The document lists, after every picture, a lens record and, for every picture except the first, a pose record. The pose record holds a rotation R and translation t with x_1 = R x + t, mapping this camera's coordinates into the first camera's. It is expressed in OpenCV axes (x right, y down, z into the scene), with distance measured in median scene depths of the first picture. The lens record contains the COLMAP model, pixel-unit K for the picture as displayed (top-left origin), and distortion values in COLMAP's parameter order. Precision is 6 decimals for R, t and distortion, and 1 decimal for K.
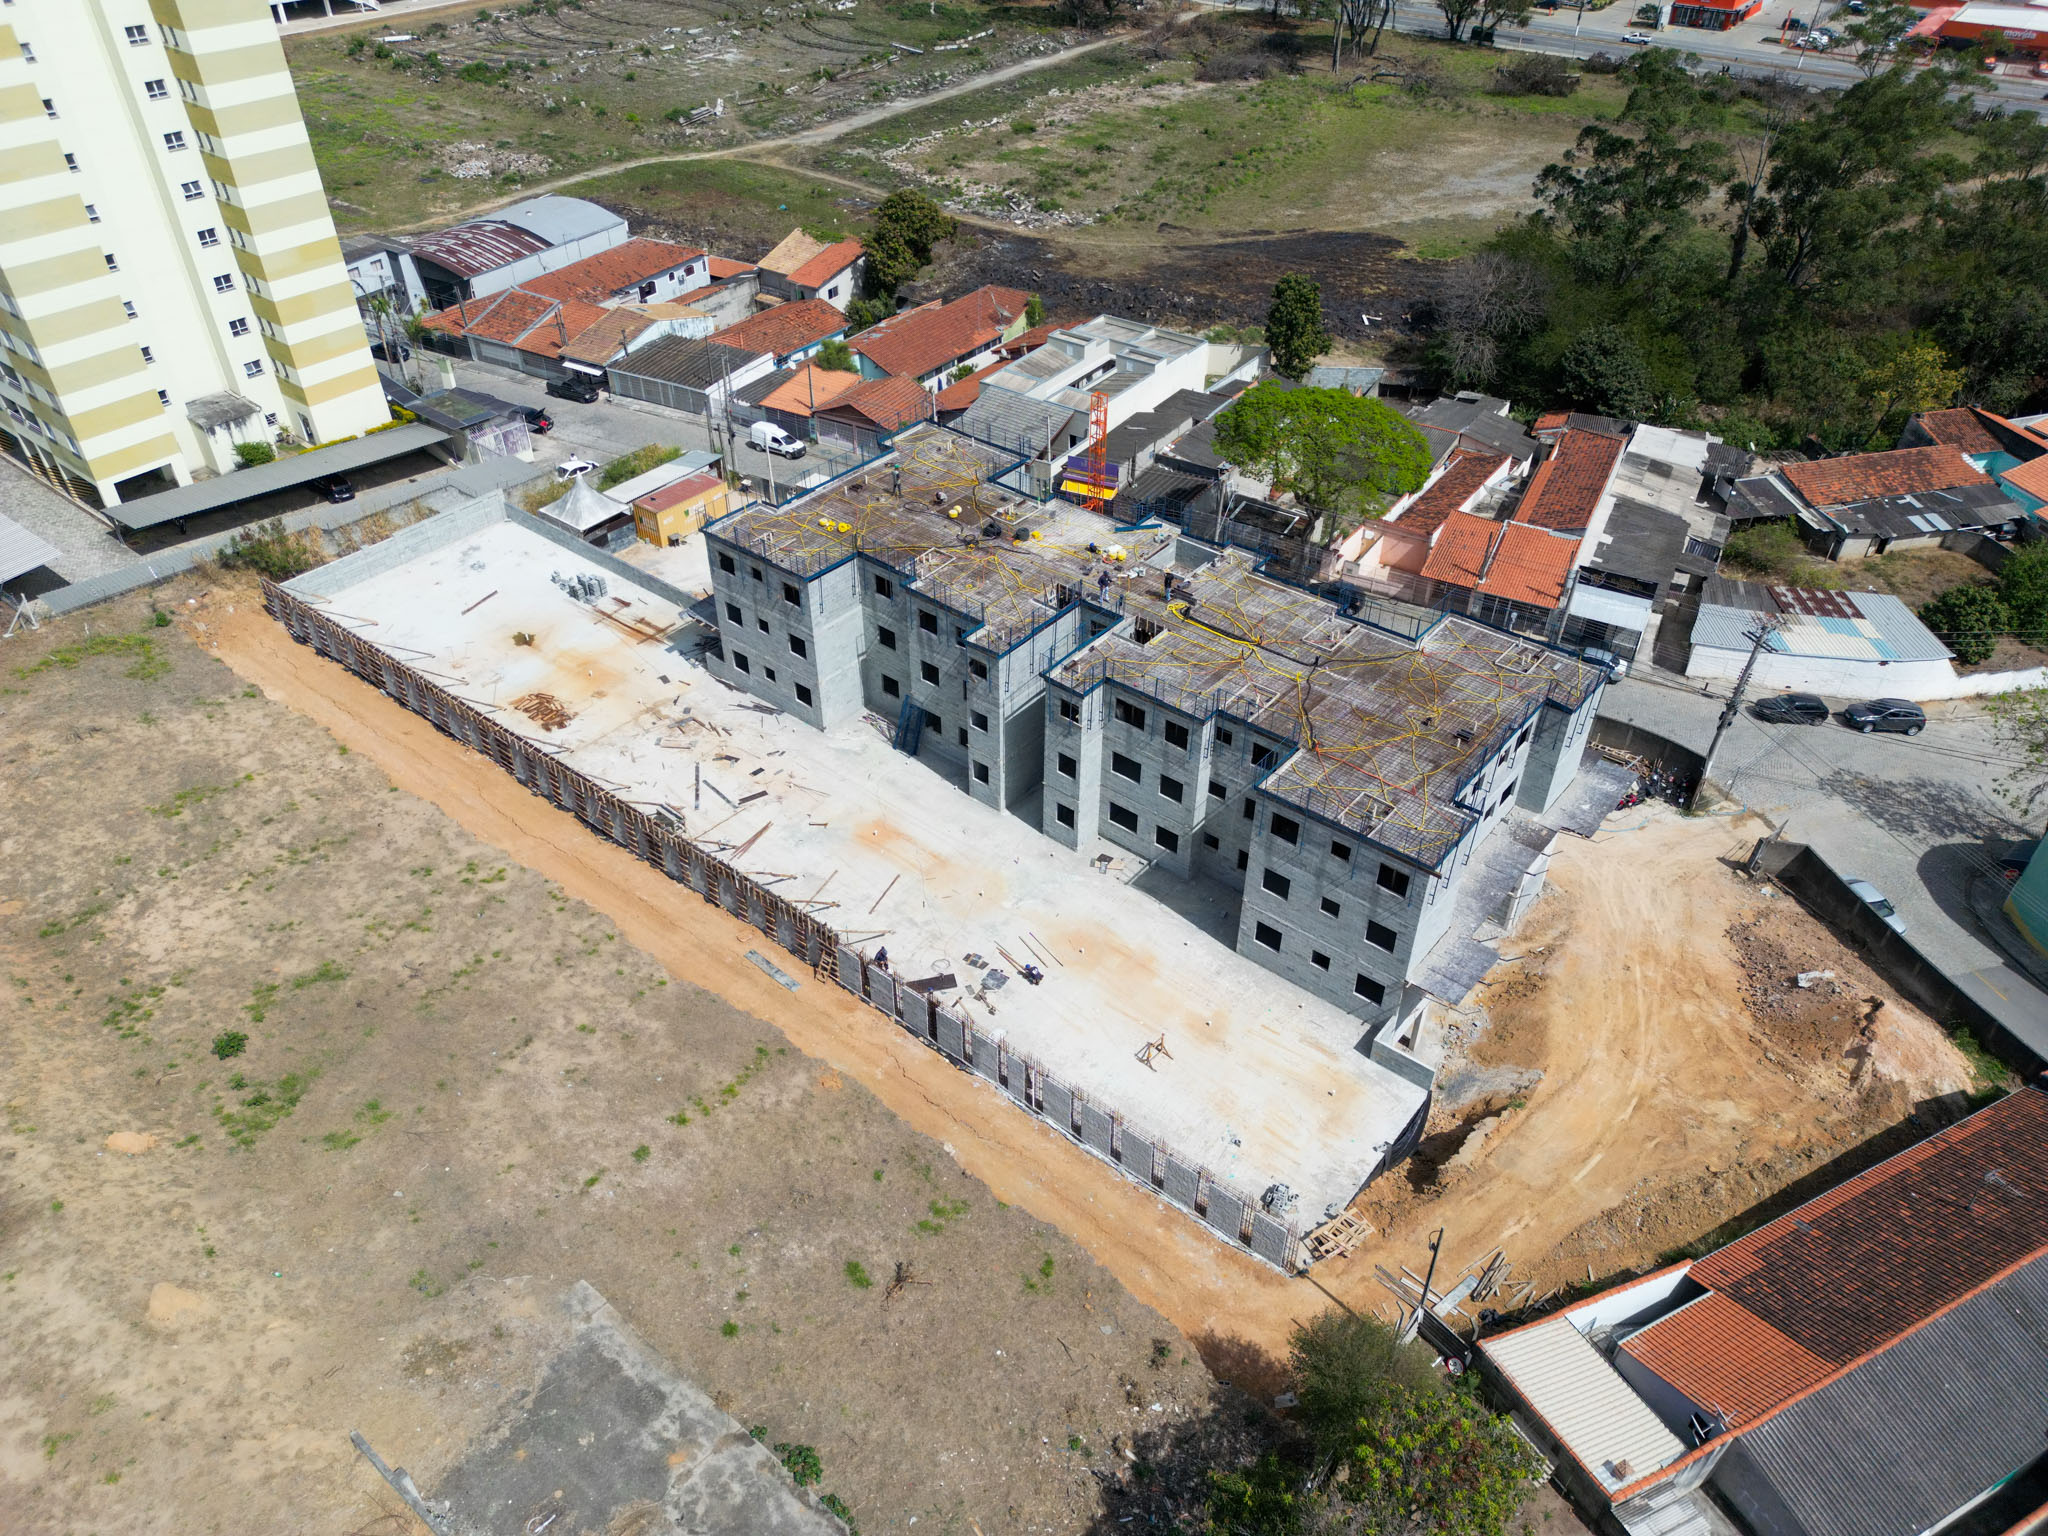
lens RADIAL K [[1442.8, 0, 1023.2], [0, 1442.8, 763.5], [0, 0, 1]] dist [0.051298, -0.037690]
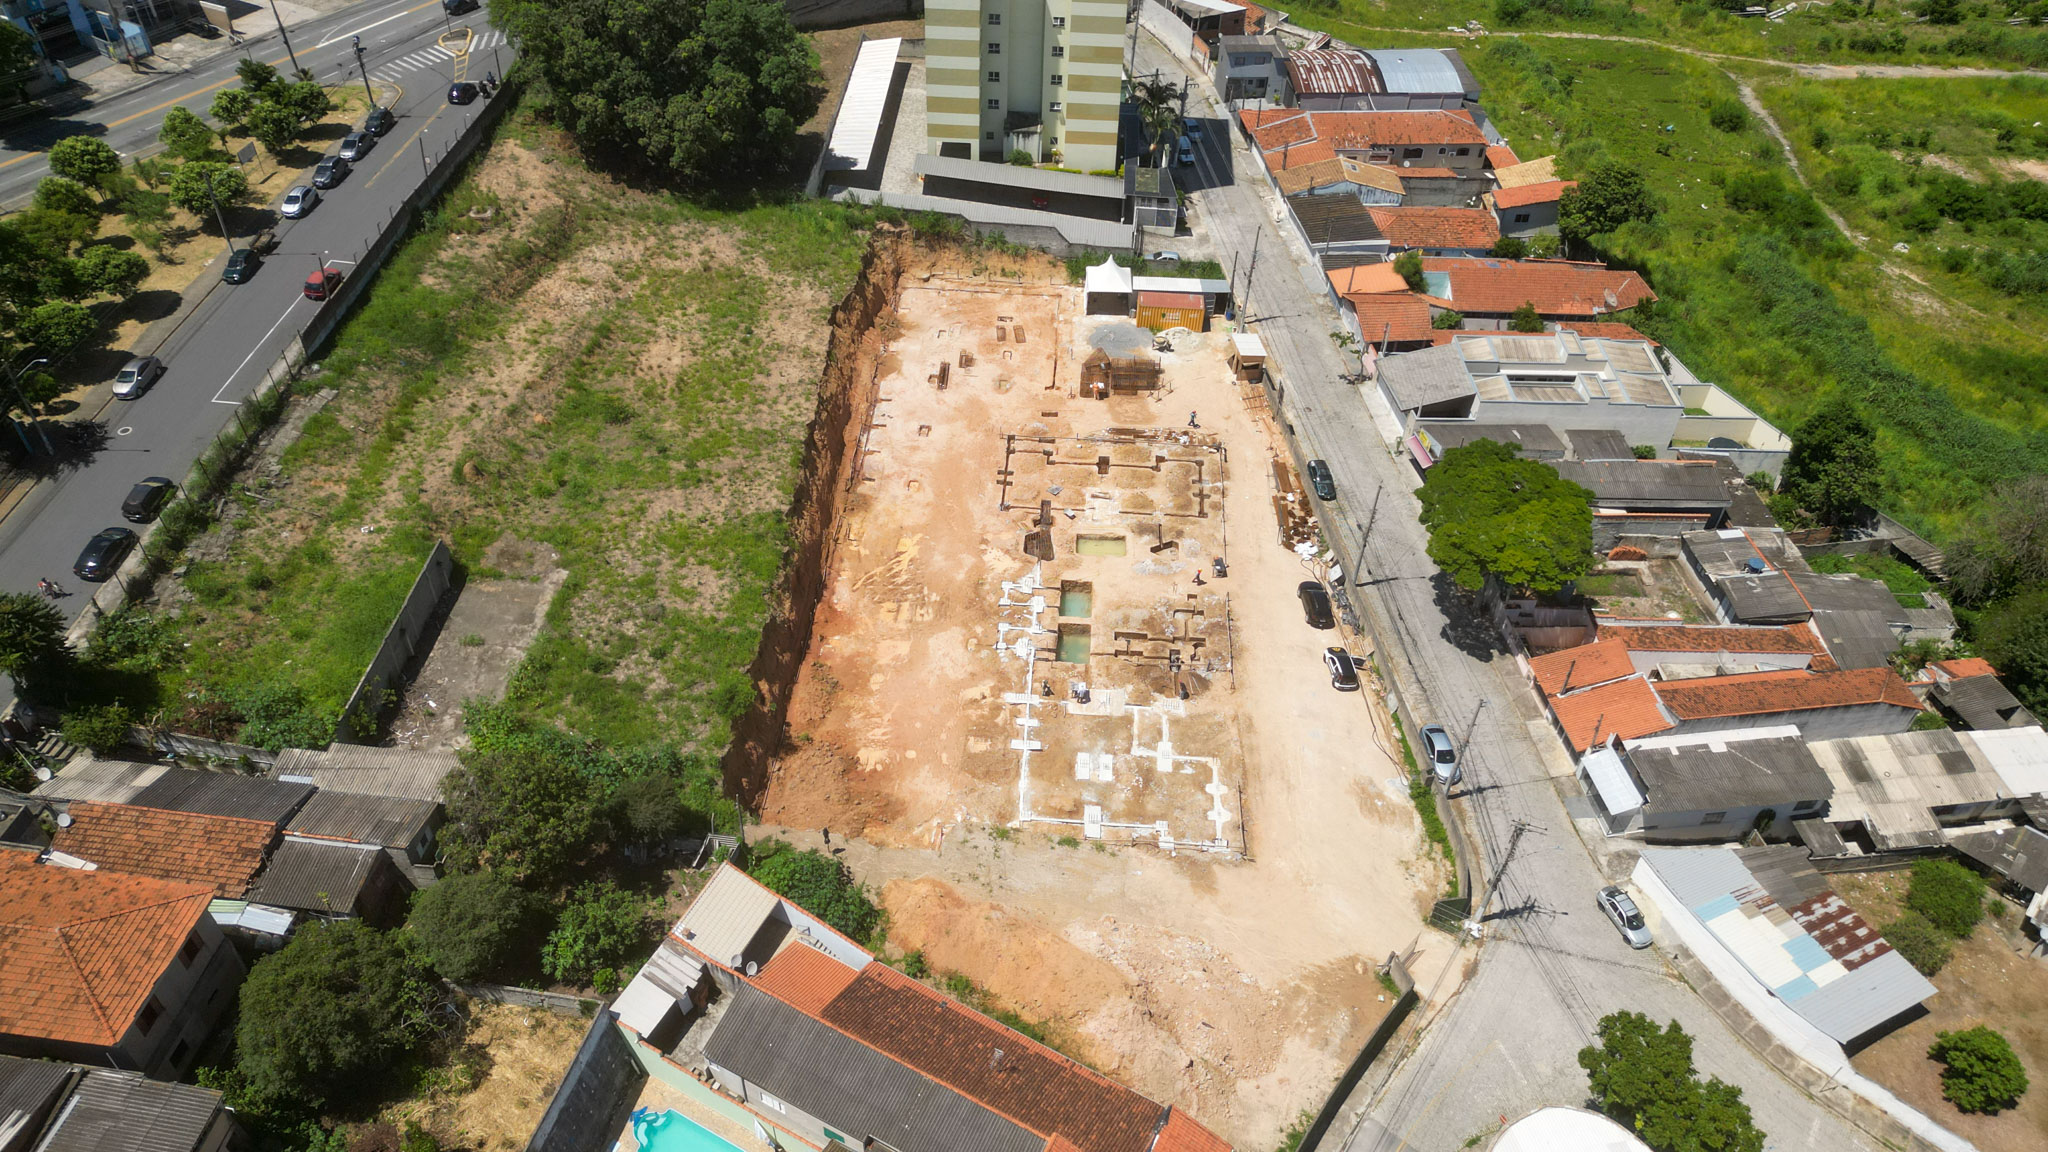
lens RADIAL K [[1424.7, 0, 1018.9], [0, 1424.7, 577.2], [0, 0, 1]] dist [0.080317, -0.092314]
pose [[0.580166, 0.563805, -0.587819, 0.647578], [-0.516714, 0.812648, 0.269463, -0.270709], [0.629614, 0.147401, 0.762797, -0.099846]]
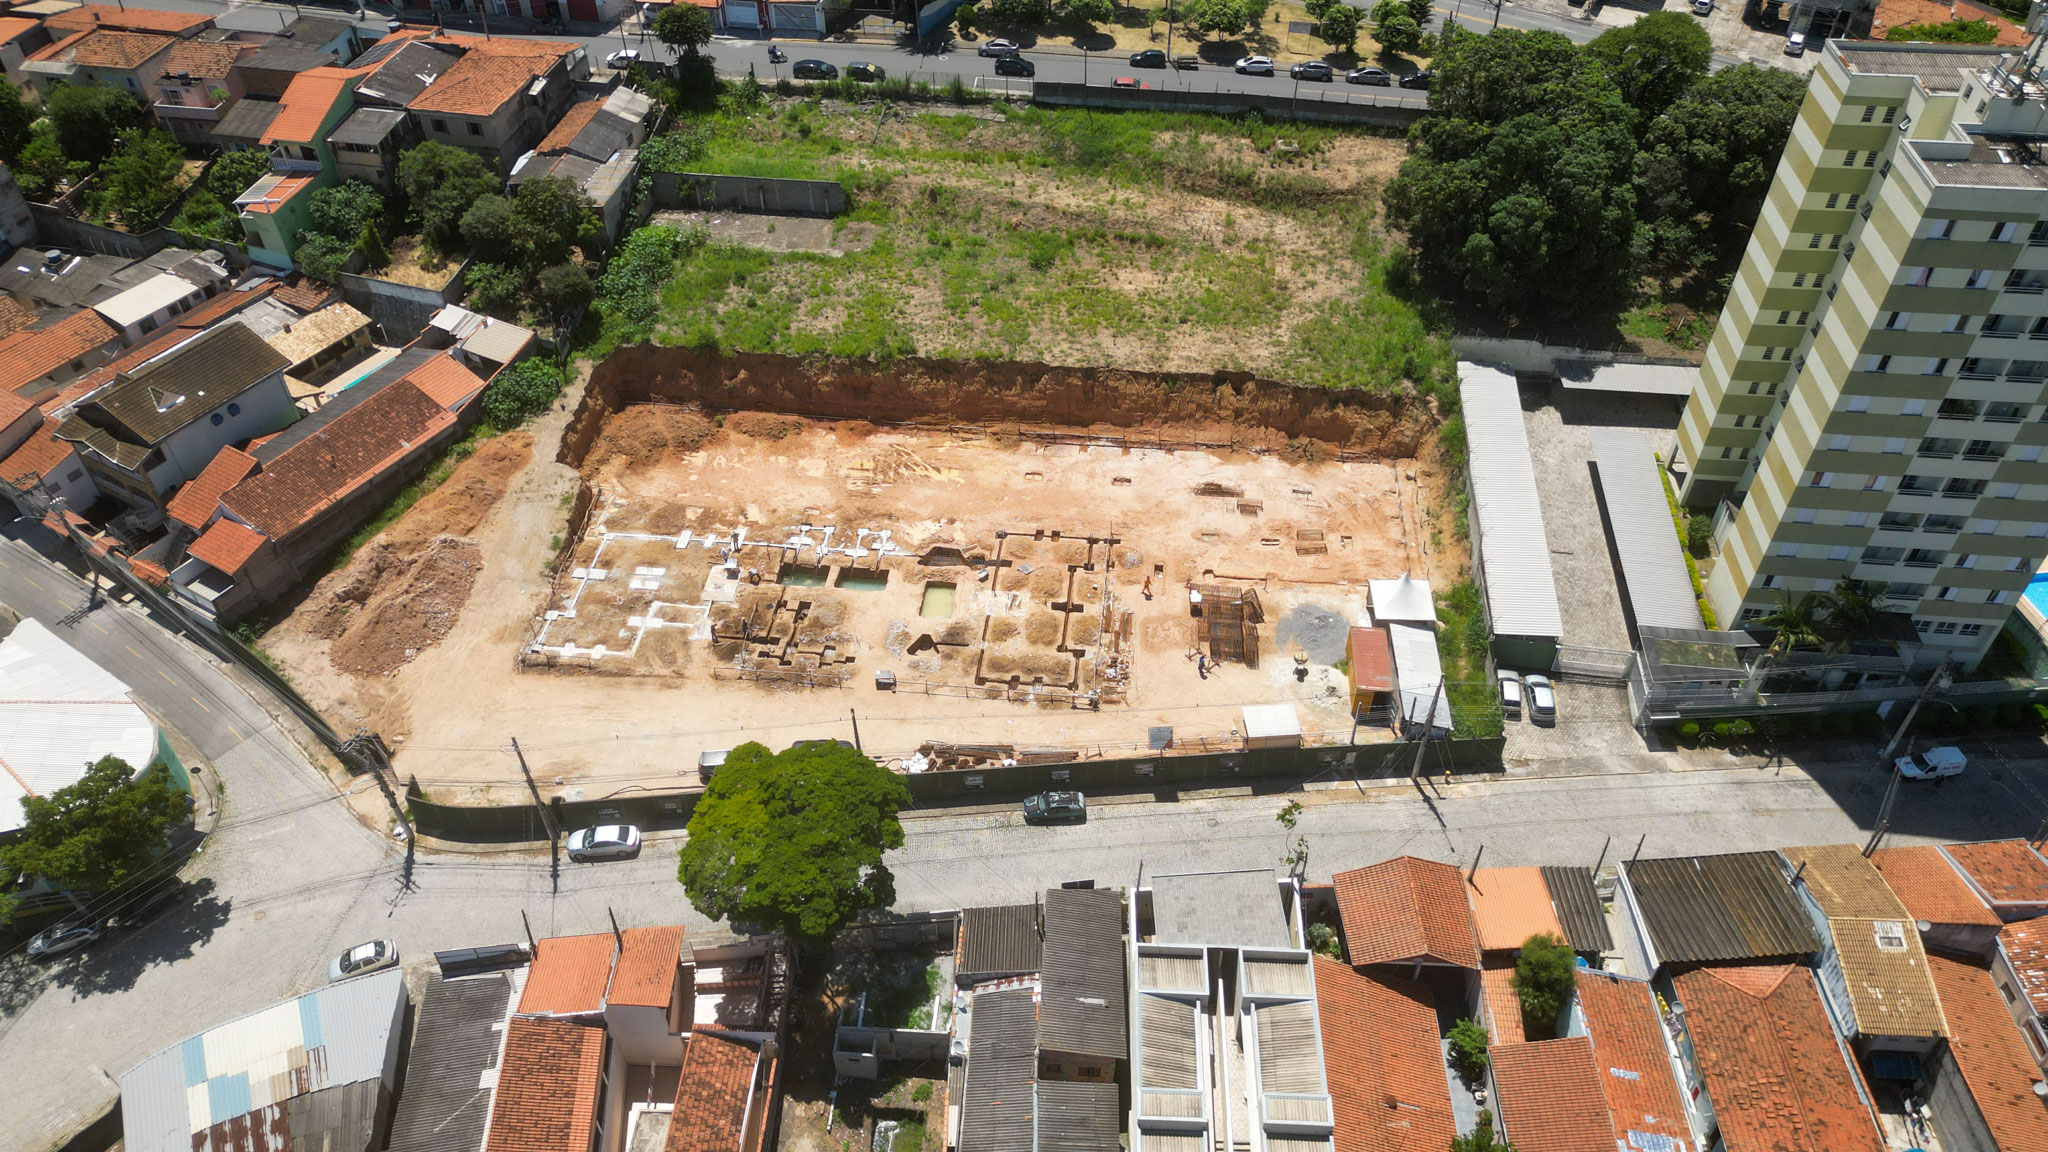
lens RADIAL K [[1424.7, 0, 1018.9], [0, 1424.7, 577.2], [0, 0, 1]] dist [0.080317, -0.092314]
pose [[-0.840853, 0.367026, -0.397817, 0.371029], [-0.331093, 0.232653, 0.914467, -1.077744], [0.428187, 0.900647, -0.074107, 0.935436]]
